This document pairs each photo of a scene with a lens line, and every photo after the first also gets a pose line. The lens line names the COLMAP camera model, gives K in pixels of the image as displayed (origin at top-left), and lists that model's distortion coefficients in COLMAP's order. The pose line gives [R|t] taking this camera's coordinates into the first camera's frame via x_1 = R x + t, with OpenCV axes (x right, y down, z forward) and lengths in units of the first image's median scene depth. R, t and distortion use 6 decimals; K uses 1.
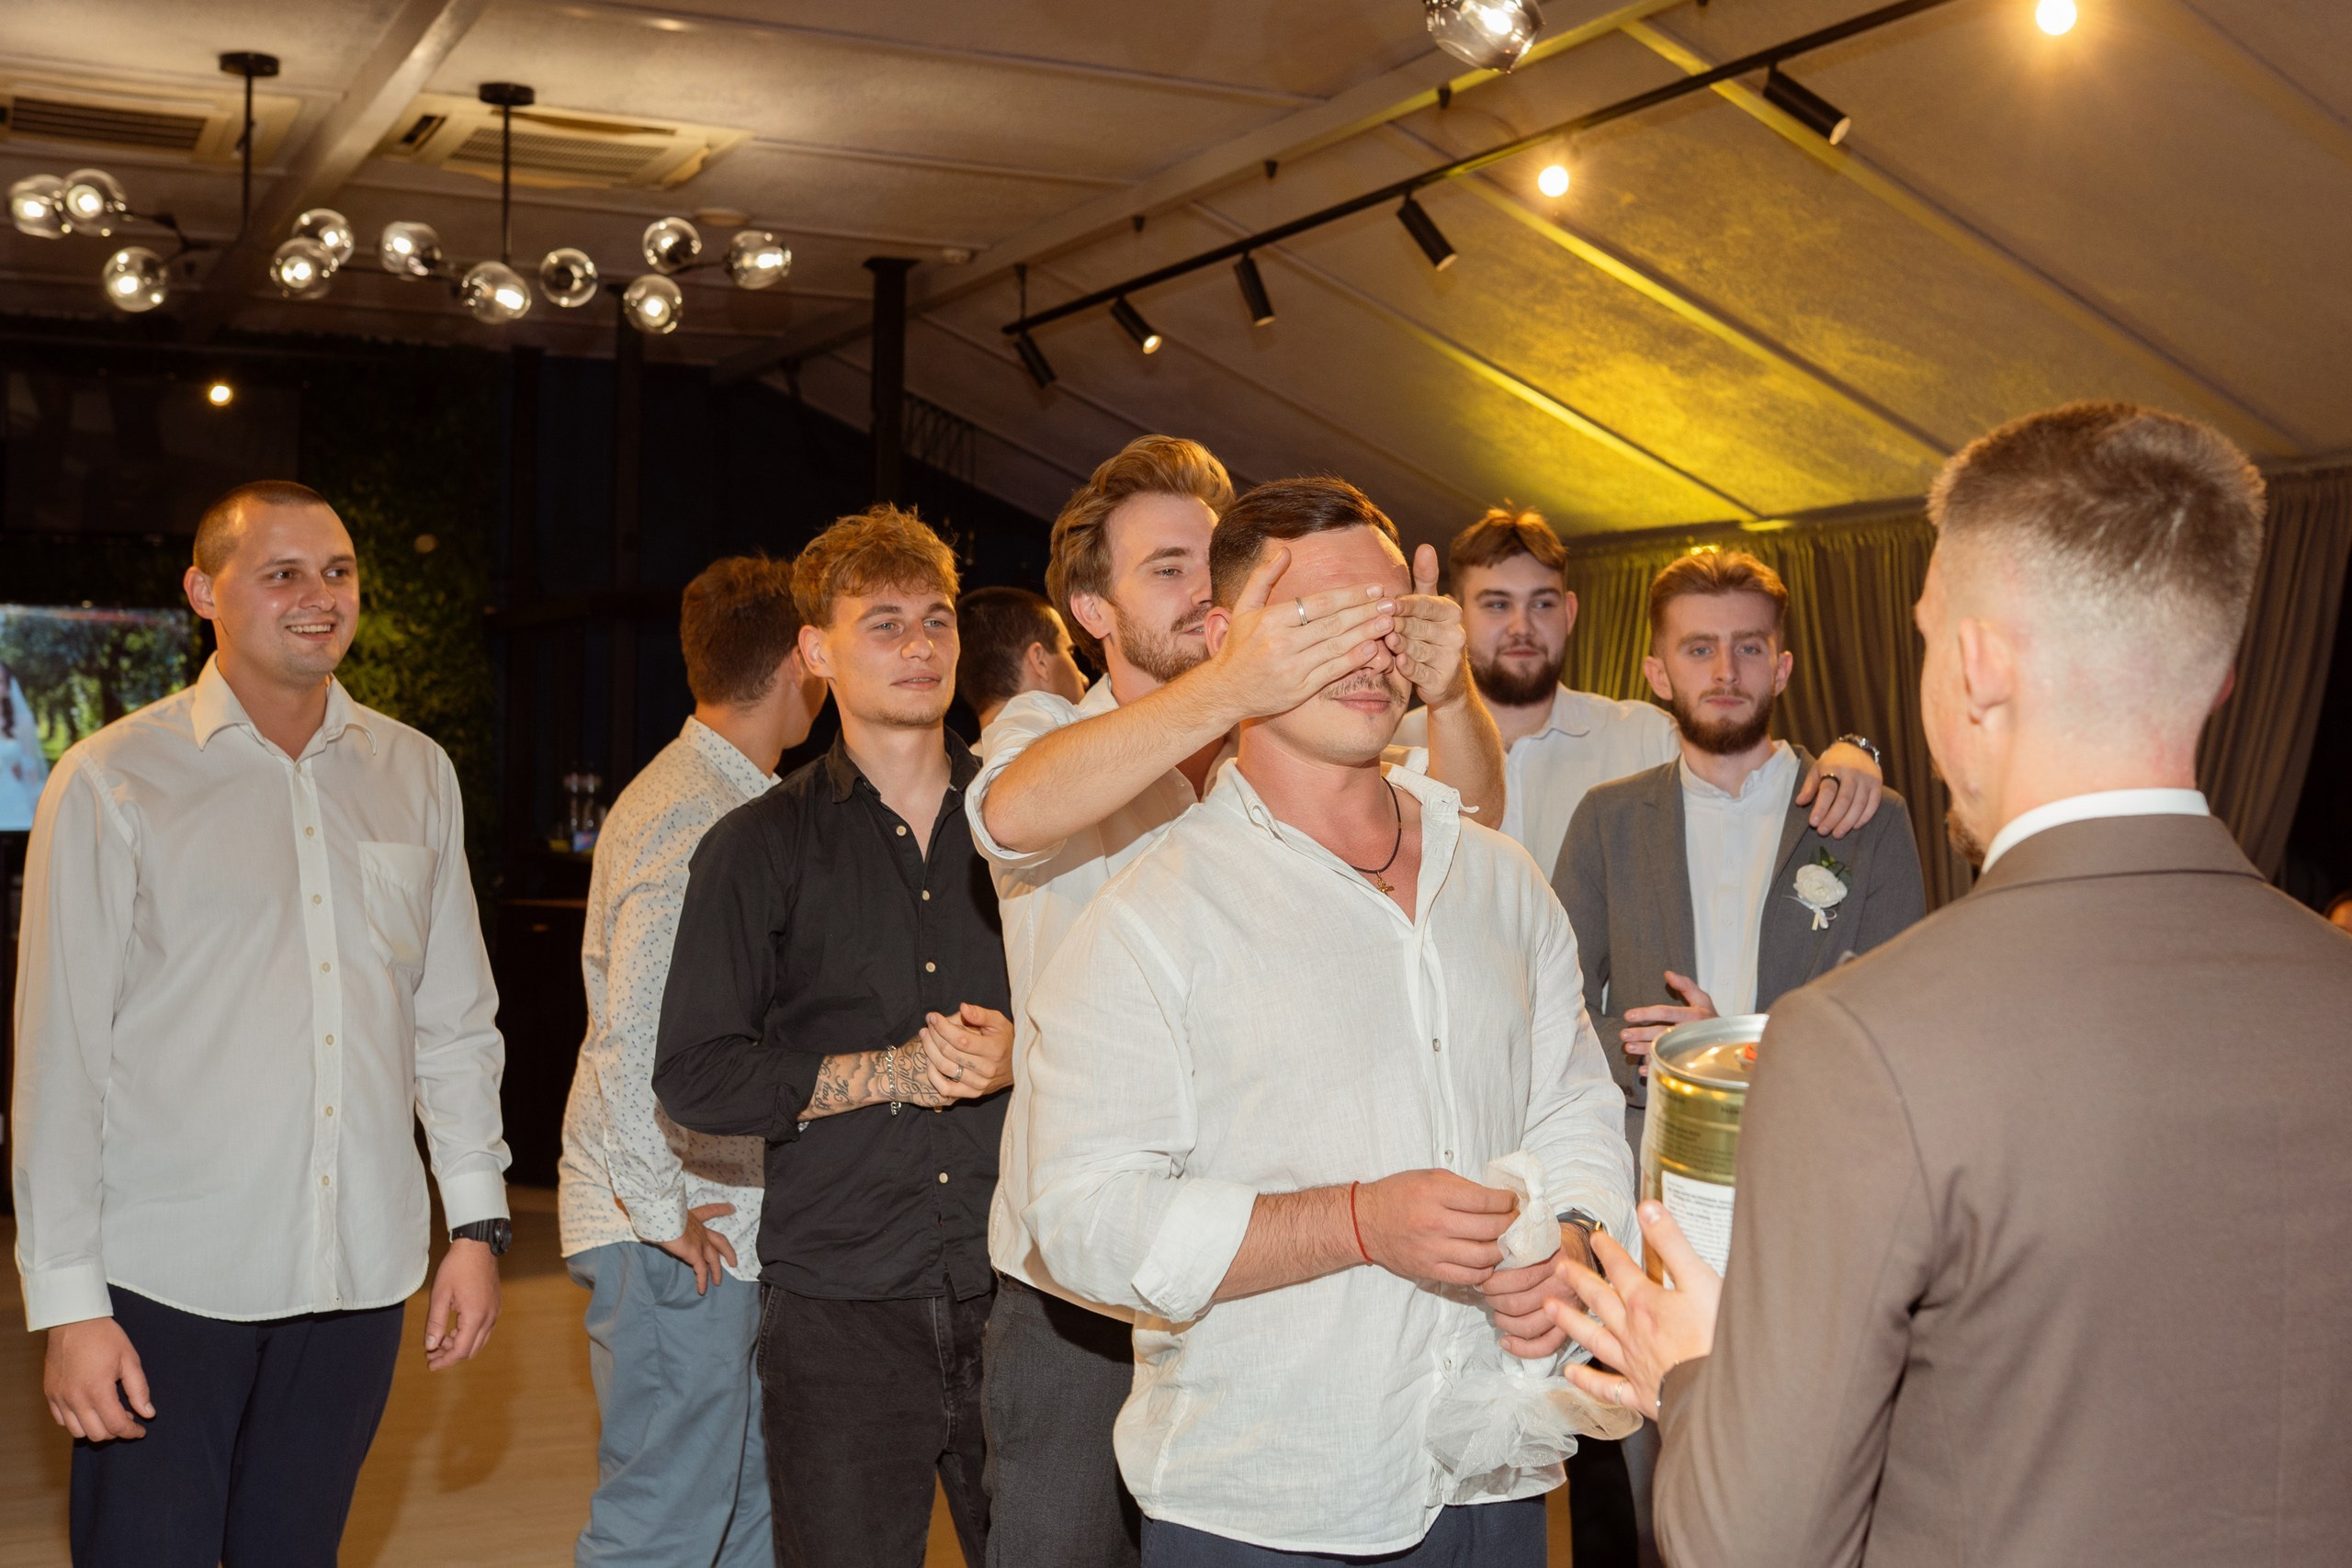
lens RADIAL K [[2736.6, 0, 1286.1], [0, 2736.6, 717.8], [0, 0, 1]] dist [-0.047875, 0.056415]
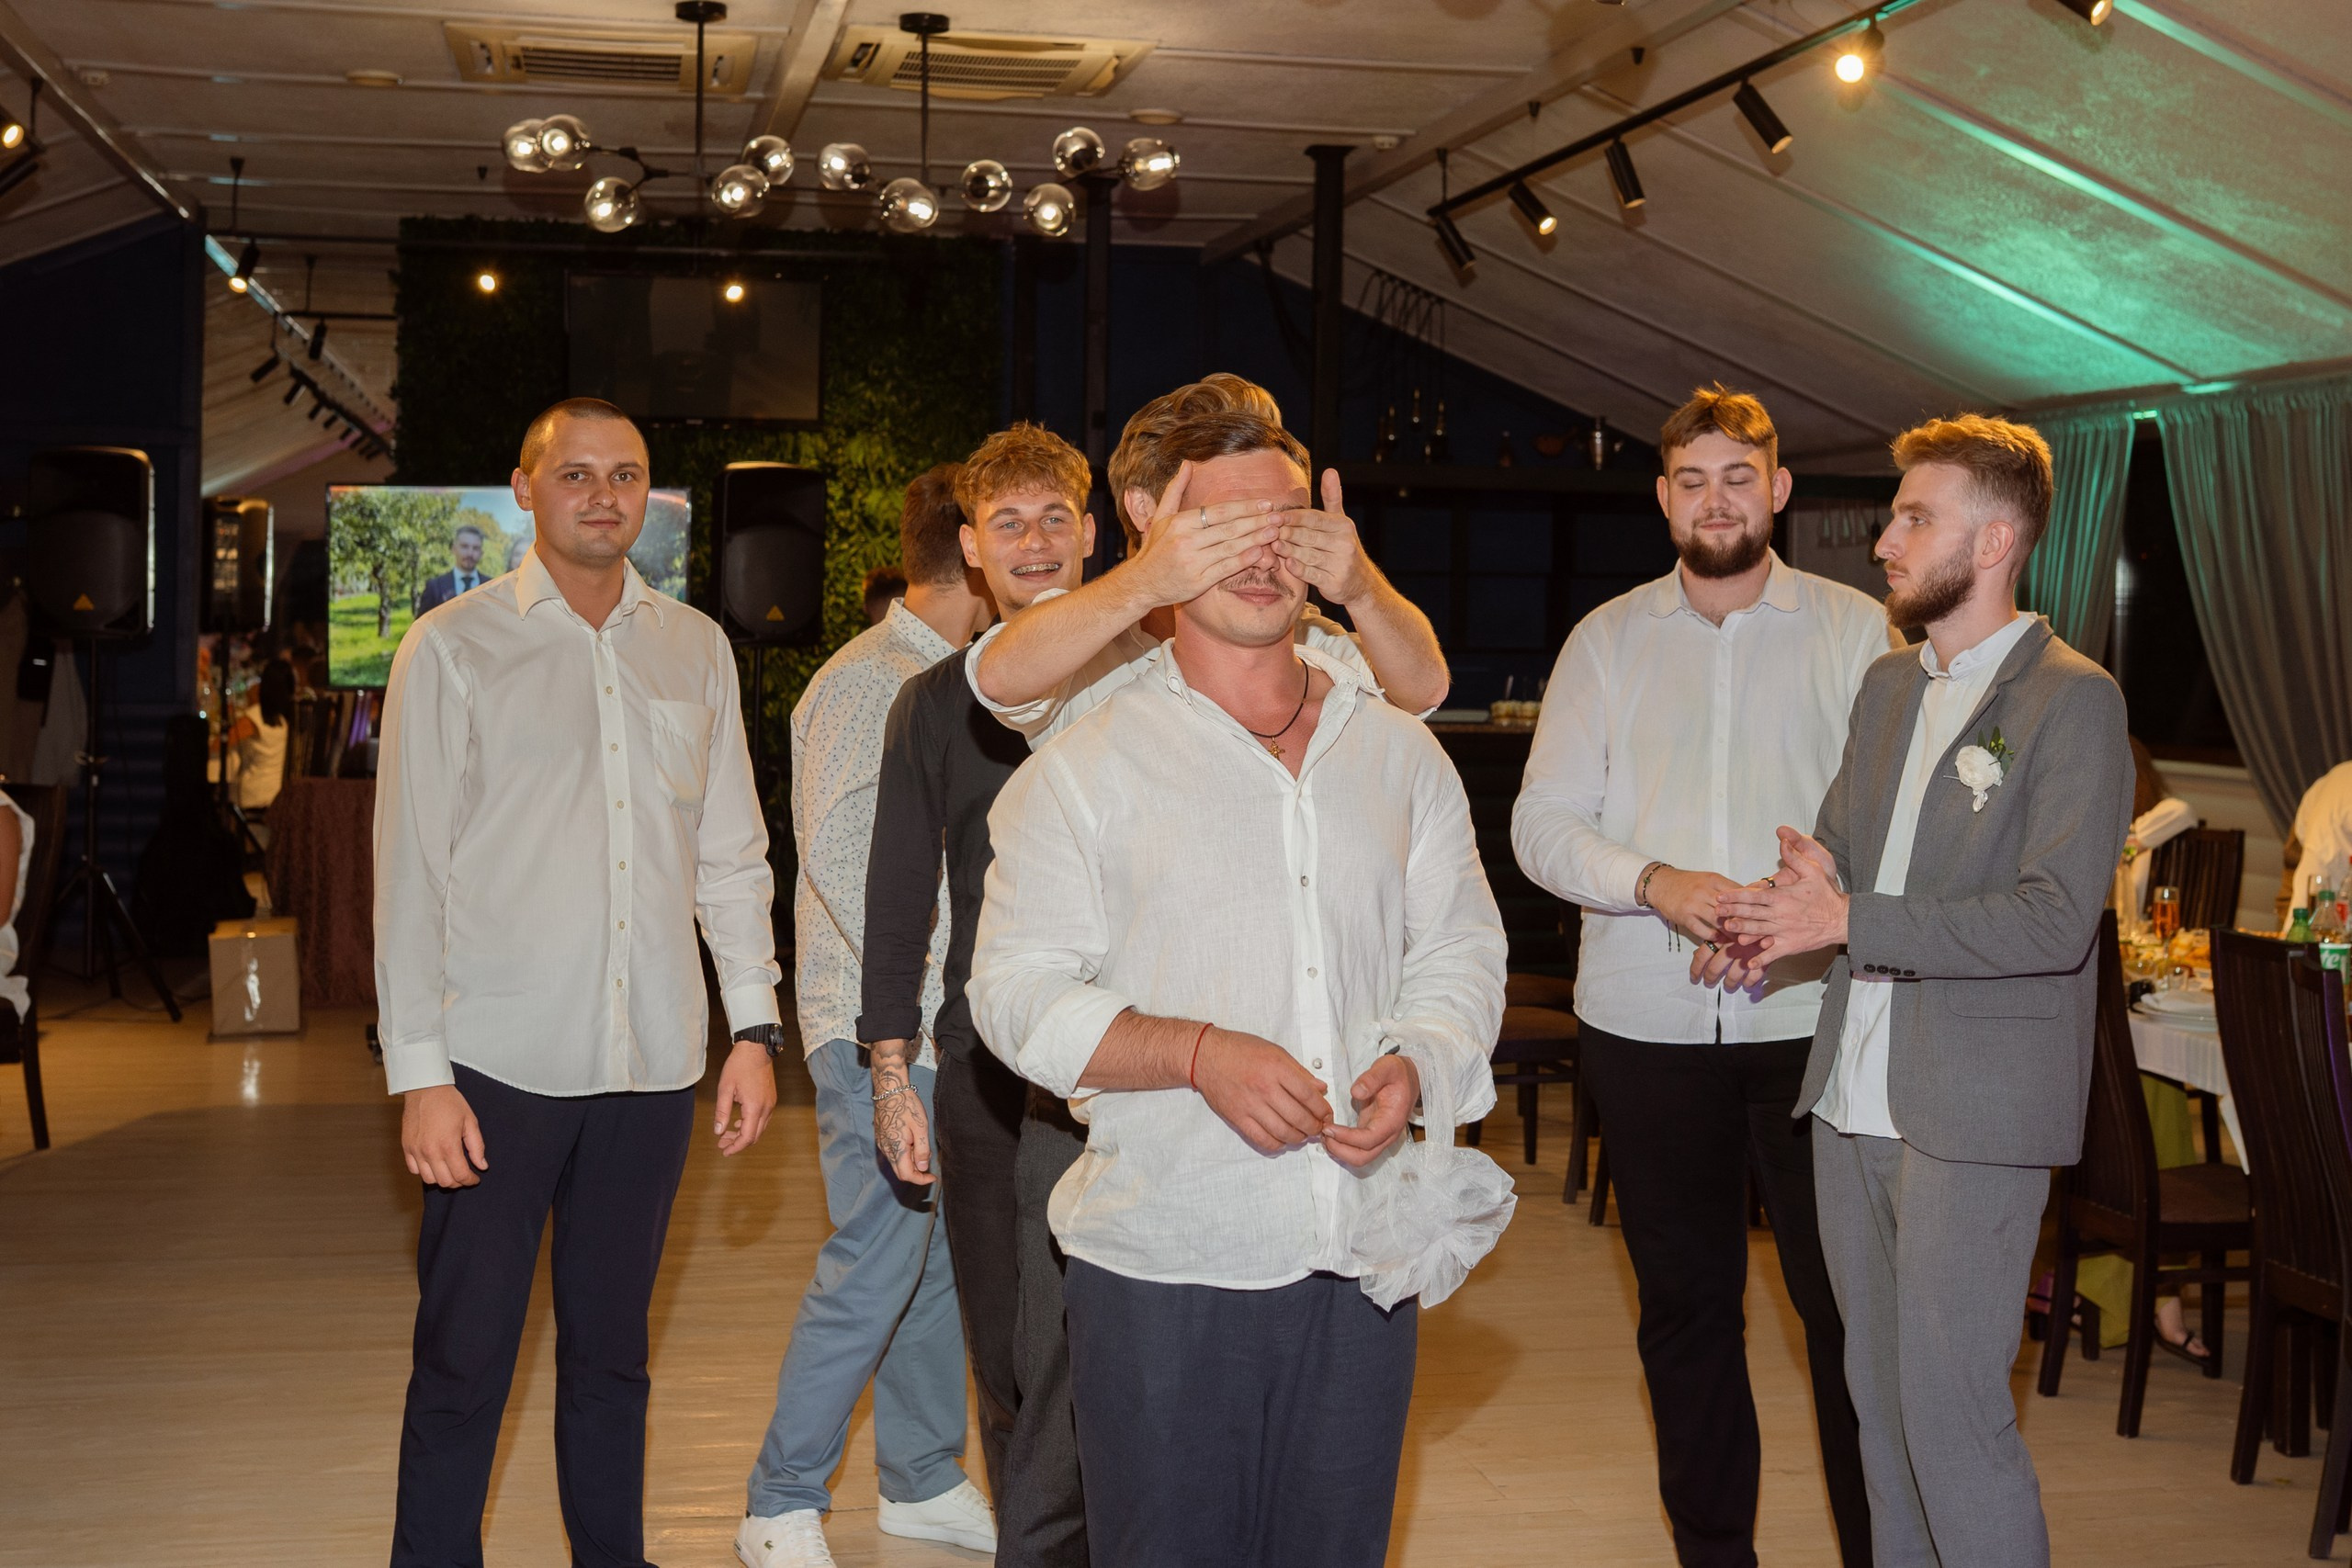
lens RADIAL K [[2839.5, 0, 1179.2], [0, 2839.5, 603.4], [0, 0, 1]] dist [-0.055383, 0.085966]
pose [[0.962597, 0.002188, -0.270928, 0.117354], [0.000359, 0.999956, 0.009350, -0.004638], [0.270937, -0.009097, 0.962554, -0.073304]]
